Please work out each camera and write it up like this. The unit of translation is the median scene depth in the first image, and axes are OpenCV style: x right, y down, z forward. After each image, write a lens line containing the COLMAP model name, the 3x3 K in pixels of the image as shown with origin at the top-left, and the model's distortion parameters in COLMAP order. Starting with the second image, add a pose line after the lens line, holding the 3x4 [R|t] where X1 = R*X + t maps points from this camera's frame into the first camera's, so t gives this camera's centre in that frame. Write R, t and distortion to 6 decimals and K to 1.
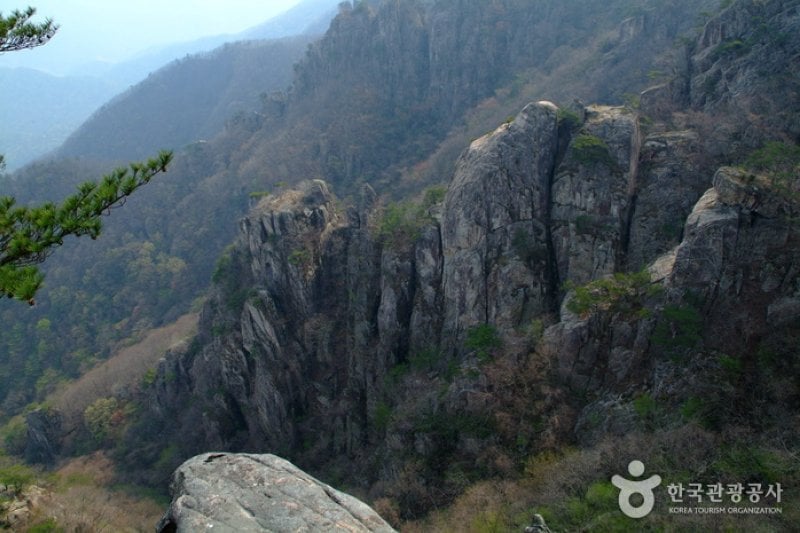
lens RADIAL K [[632.3, 0, 399.5], [0, 632.3, 269.8], [0, 0, 1]] dist [-0.186562, 0.163248]
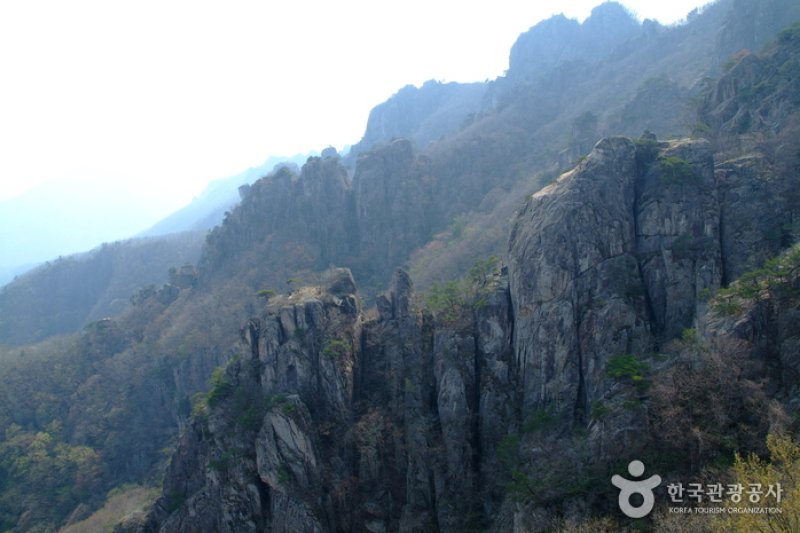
lens RADIAL K [[632.3, 0, 399.5], [0, 632.3, 269.8], [0, 0, 1]] dist [-0.186562, 0.163248]
pose [[0.972165, -0.048312, 0.229262, -0.283695], [0.121779, 0.940144, -0.318276, 0.169515], [-0.200162, 0.337336, 0.919859, 0.183538]]
